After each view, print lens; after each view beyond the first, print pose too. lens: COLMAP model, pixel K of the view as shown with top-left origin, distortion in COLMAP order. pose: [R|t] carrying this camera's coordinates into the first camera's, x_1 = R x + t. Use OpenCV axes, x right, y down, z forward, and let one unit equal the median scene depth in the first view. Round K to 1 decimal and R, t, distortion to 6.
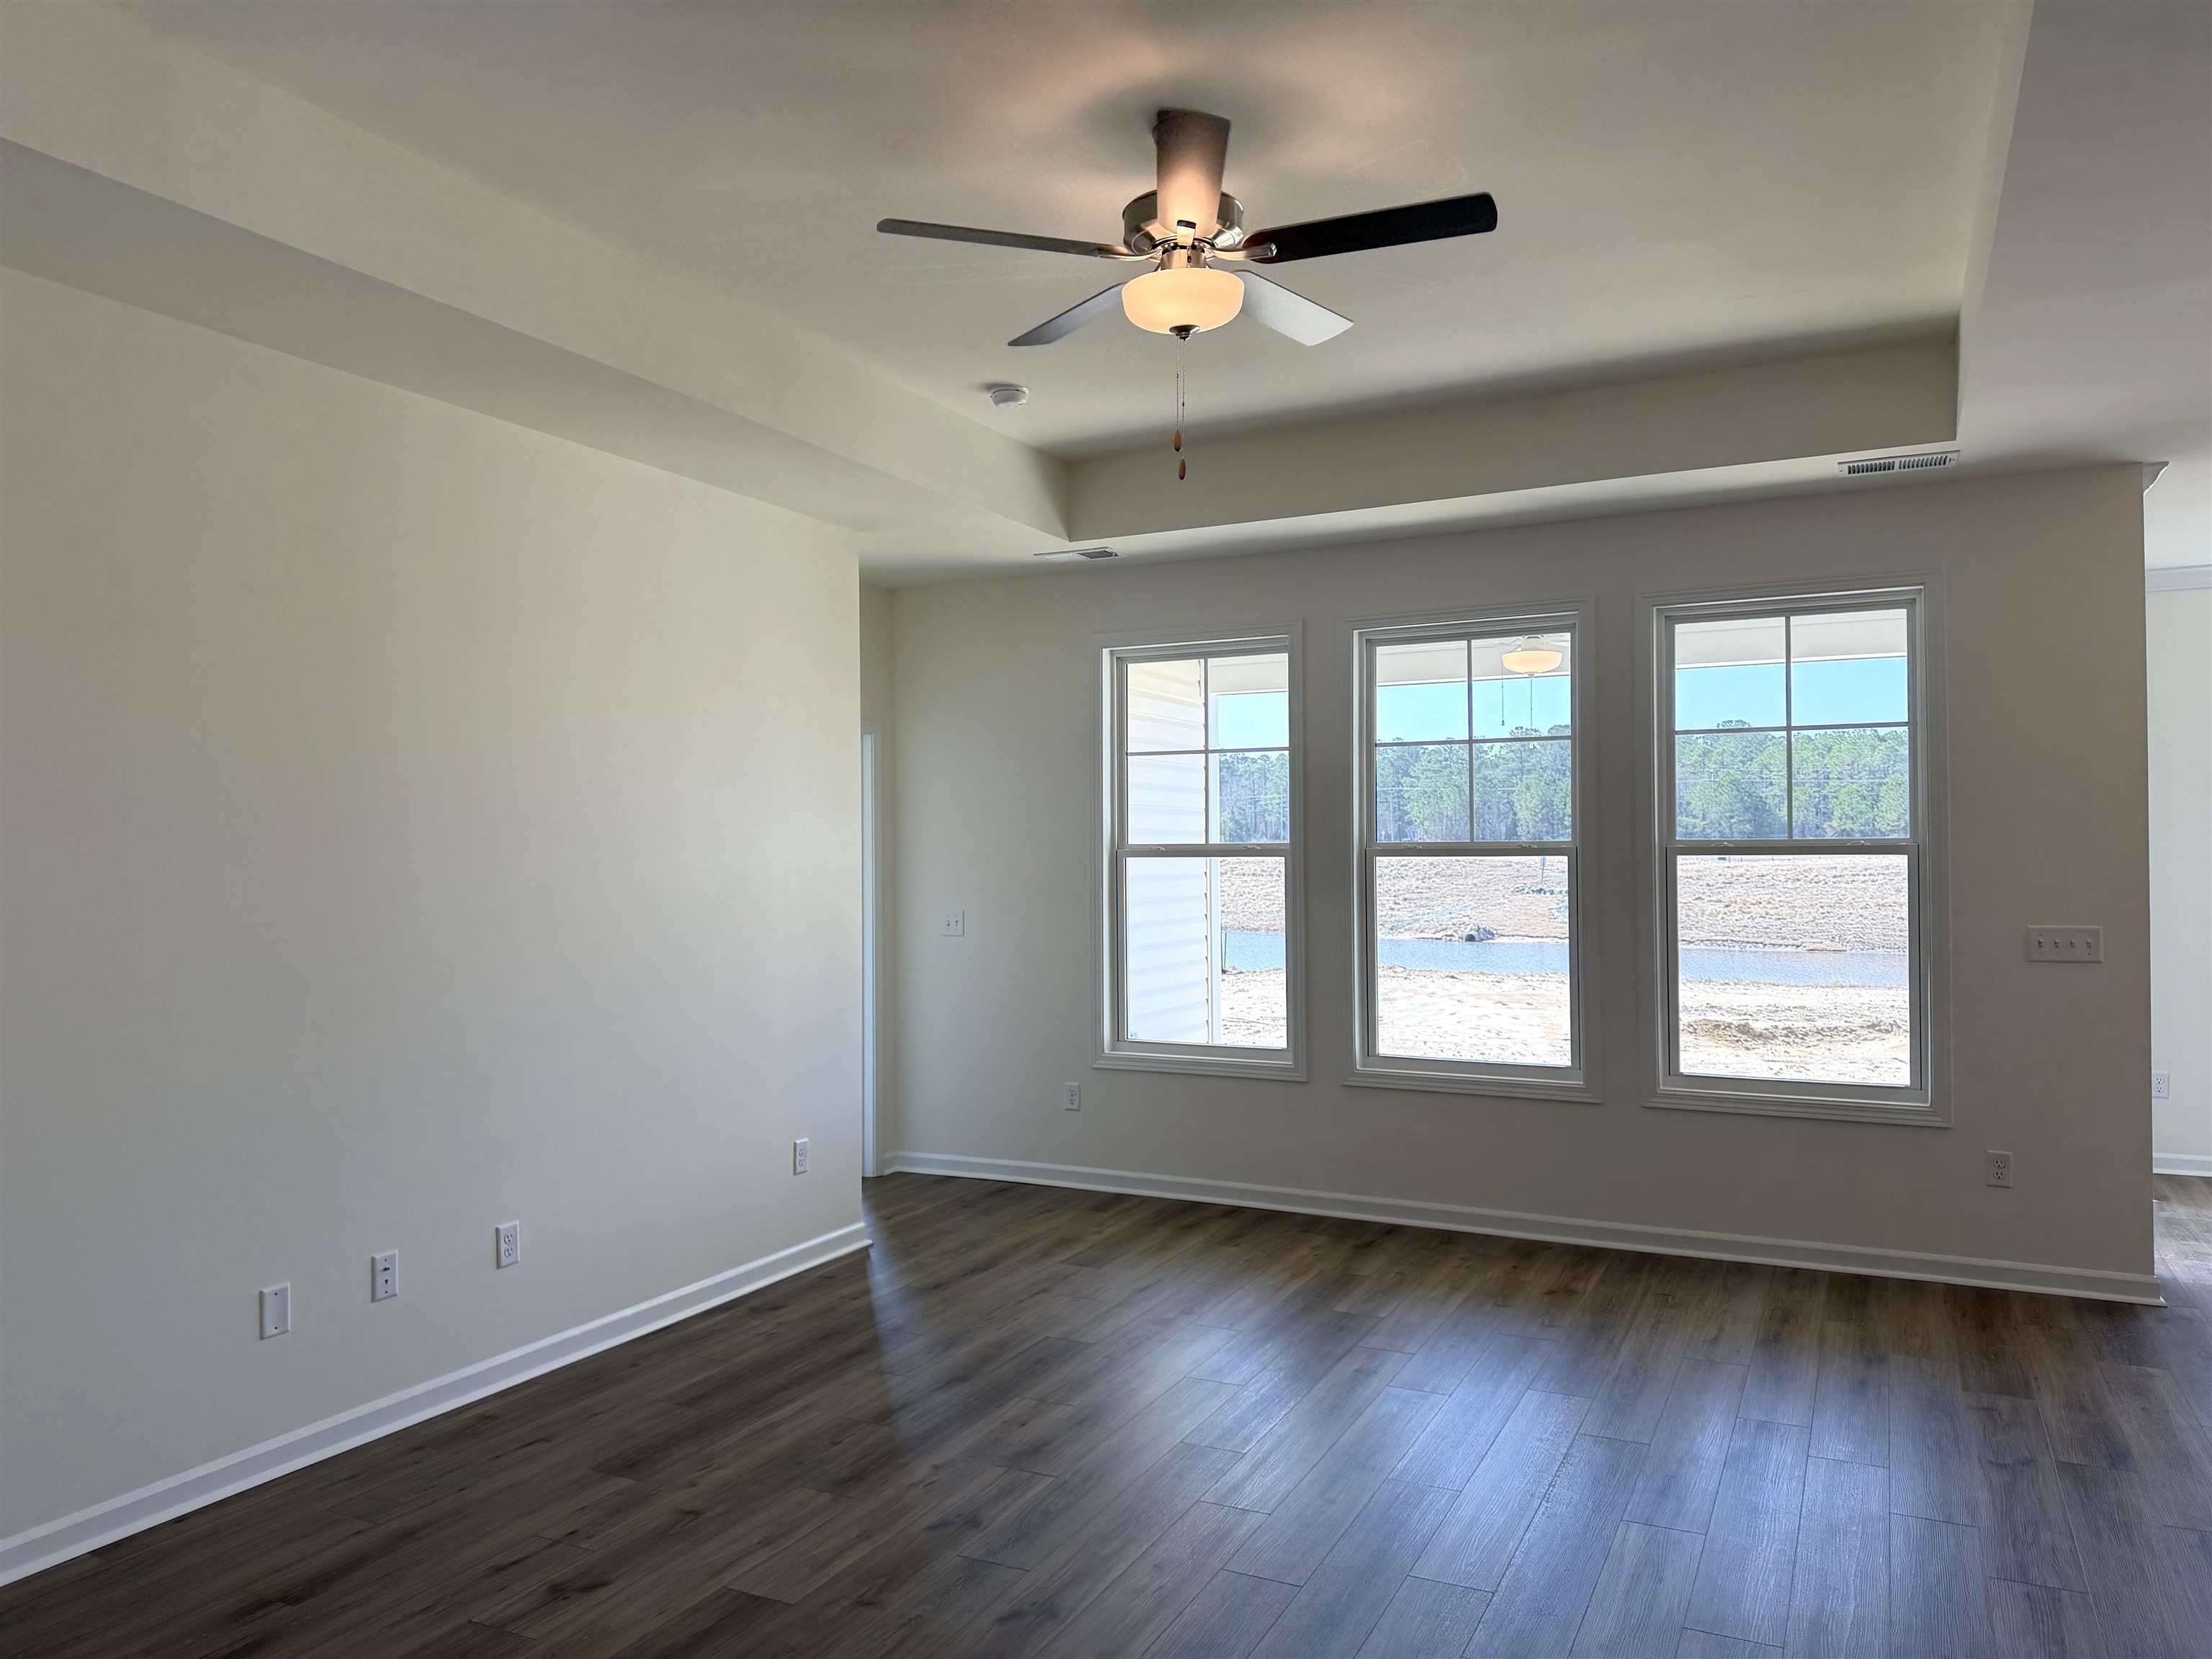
lens RADIAL K [[1556.1, 0, 1106.0], [0, 1556.1, 829.5], [0, 0, 1]] dist [0.044617, 0.000451]
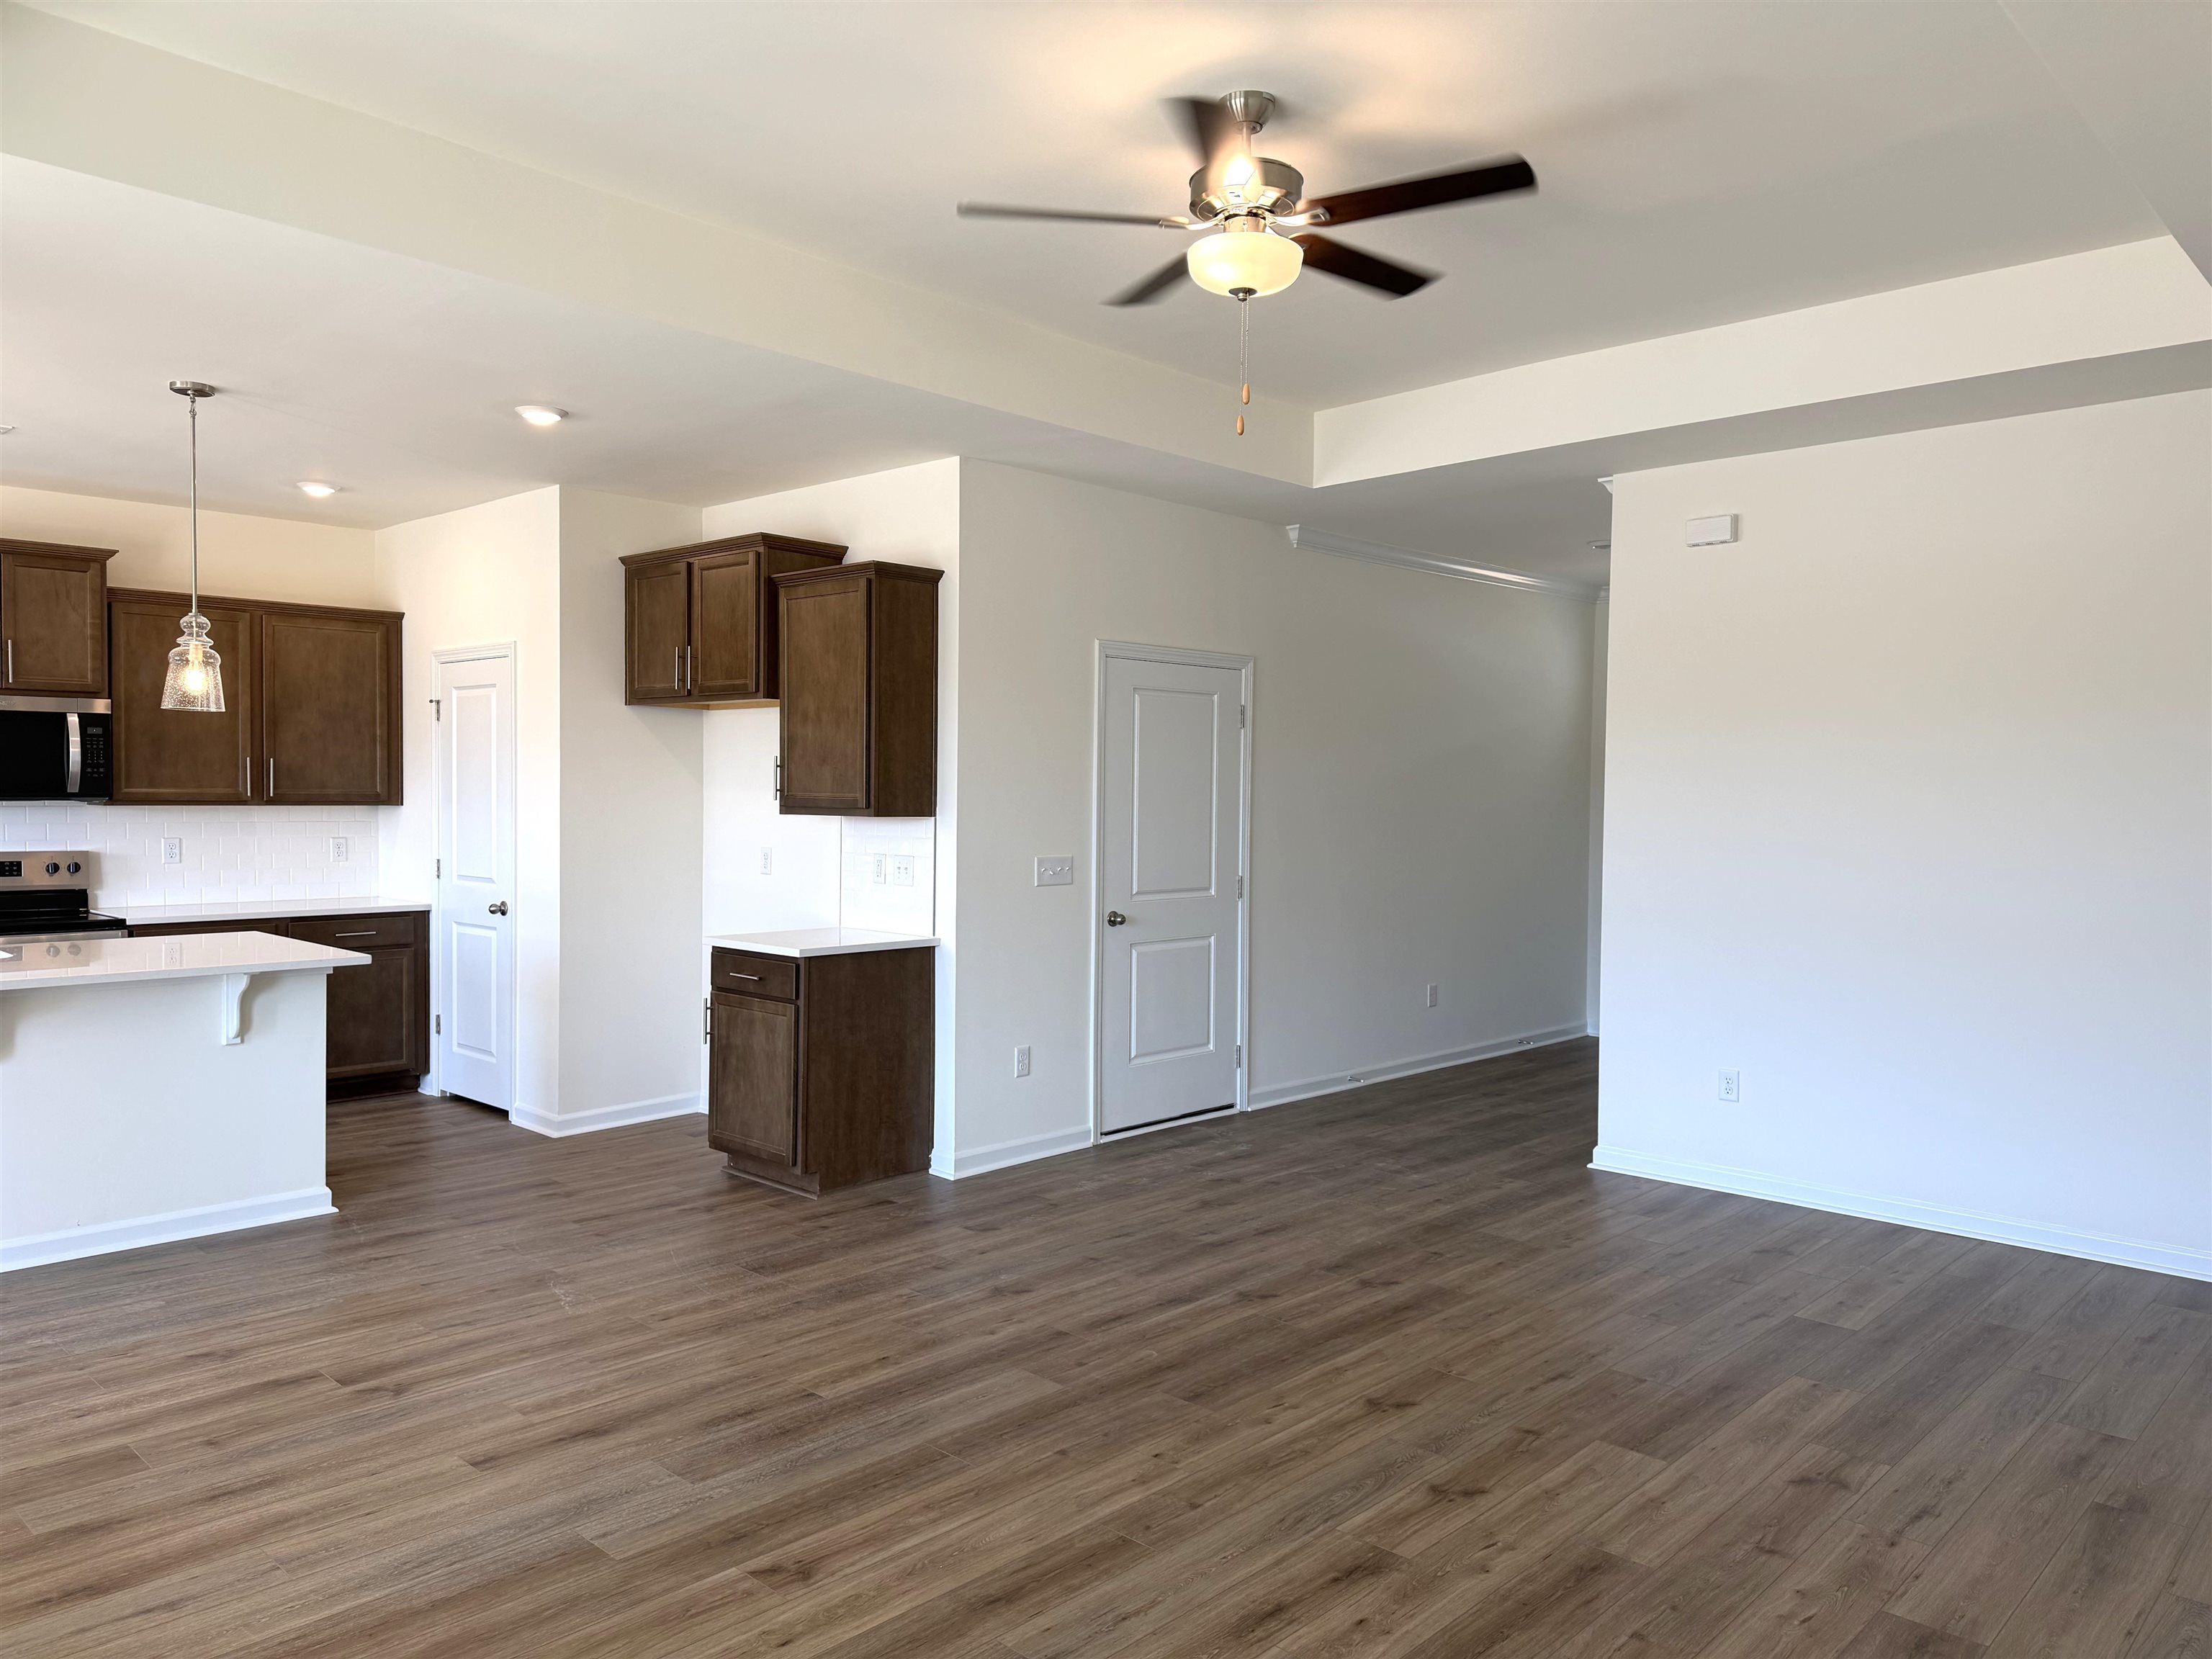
lens RADIAL K [[1556.1, 0, 1106.0], [0, 1556.1, 829.5], [0, 0, 1]] dist [0.044617, 0.000451]
pose [[-0.955272, -0.008984, 0.295592, -0.174366], [-0.008081, 0.999958, 0.004276, 0.038509], [-0.295618, 0.001696, -0.955305, 2.001375]]
